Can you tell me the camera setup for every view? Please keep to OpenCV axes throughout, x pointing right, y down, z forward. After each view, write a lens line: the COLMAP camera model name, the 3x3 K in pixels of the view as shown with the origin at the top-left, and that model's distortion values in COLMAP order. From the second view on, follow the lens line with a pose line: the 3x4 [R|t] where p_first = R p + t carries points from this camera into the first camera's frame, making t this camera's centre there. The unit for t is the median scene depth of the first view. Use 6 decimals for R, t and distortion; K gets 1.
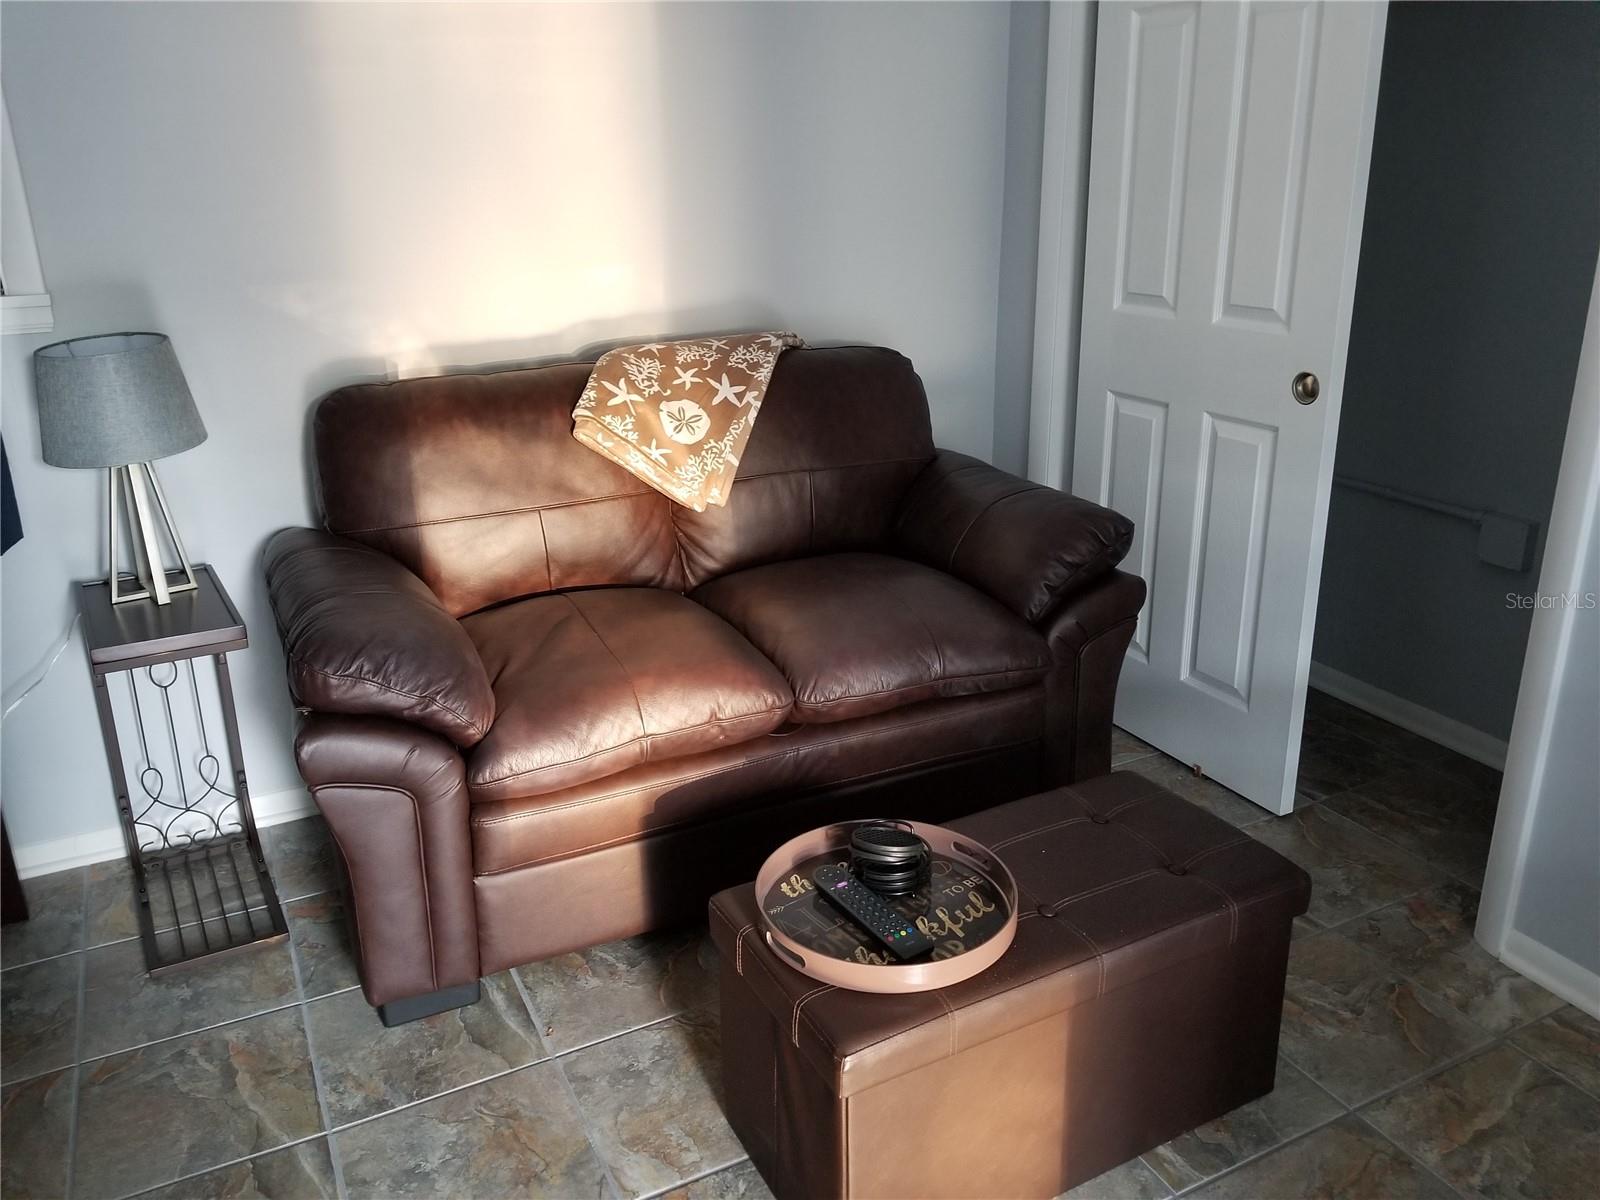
lens RADIAL K [[1234.3, 0, 805.2], [0, 1234.3, 576.0], [0, 0, 1]] dist [0.090231, -0.135788]
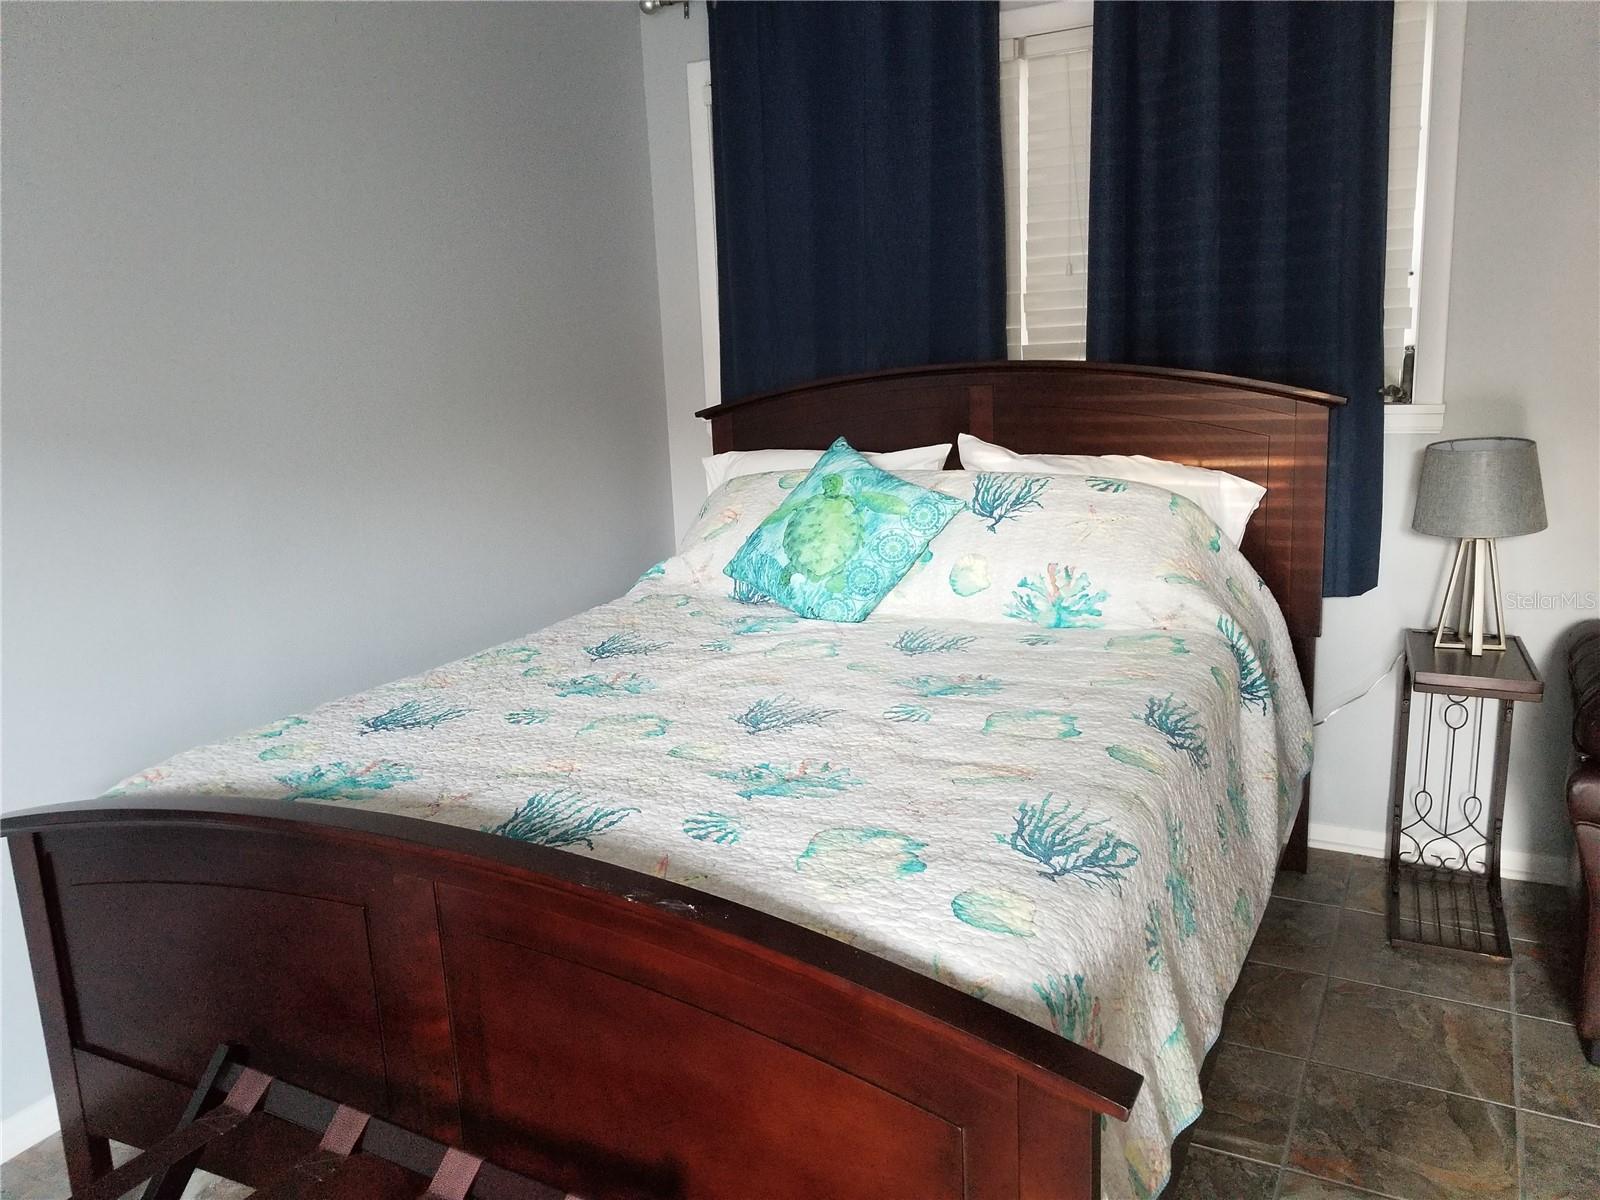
lens RADIAL K [[1227.4, 0, 800.0], [0, 1227.4, 600.0], [0, 0, 1]] dist [0.006824, 0.002099]
pose [[0.564464, 0.163753, -0.809052, 0.072319], [-0.233016, 0.971874, 0.034137, 0.076358], [0.791886, 0.169253, 0.586745, -0.218584]]
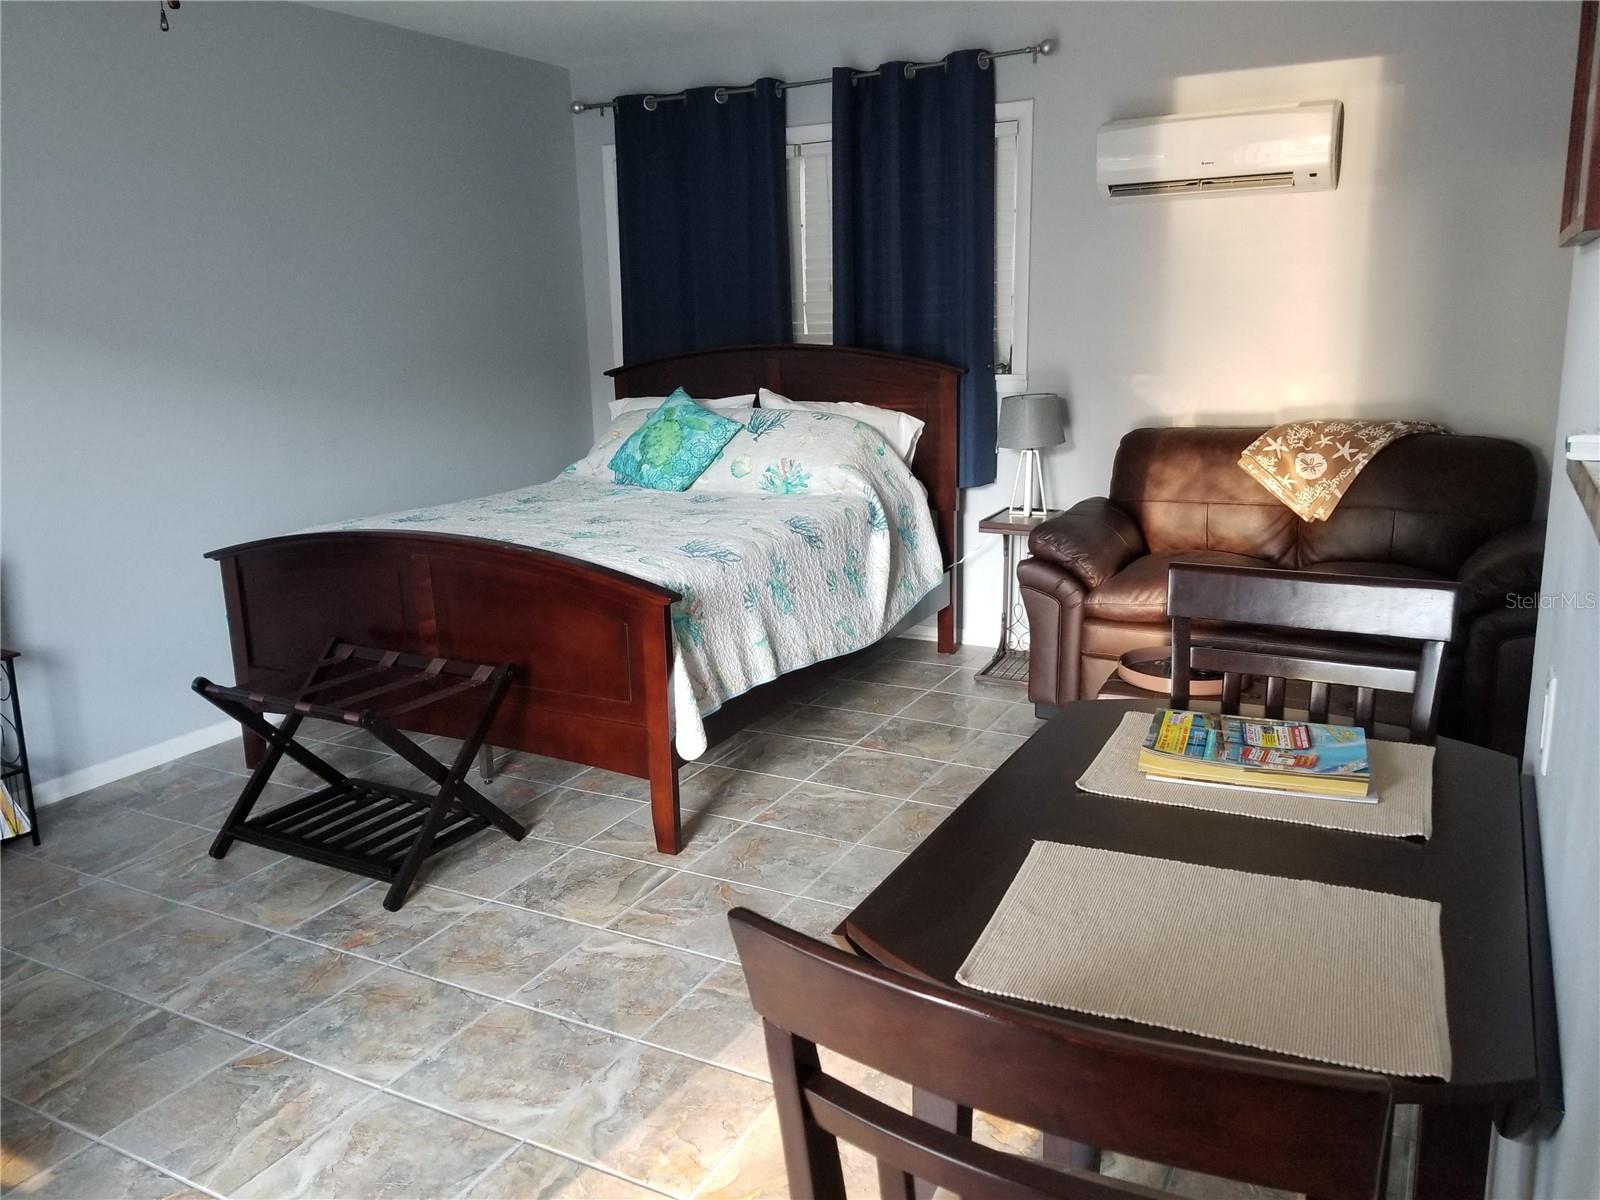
lens RADIAL K [[1234.3, 0, 805.2], [0, 1234.3, 576.0], [0, 0, 1]] dist [0.090231, -0.135788]
pose [[0.564806, 0.171697, -0.807164, 0.904316], [-0.255019, 0.966555, 0.027154, 0.145169], [0.784831, 0.190506, 0.589702, -0.482820]]
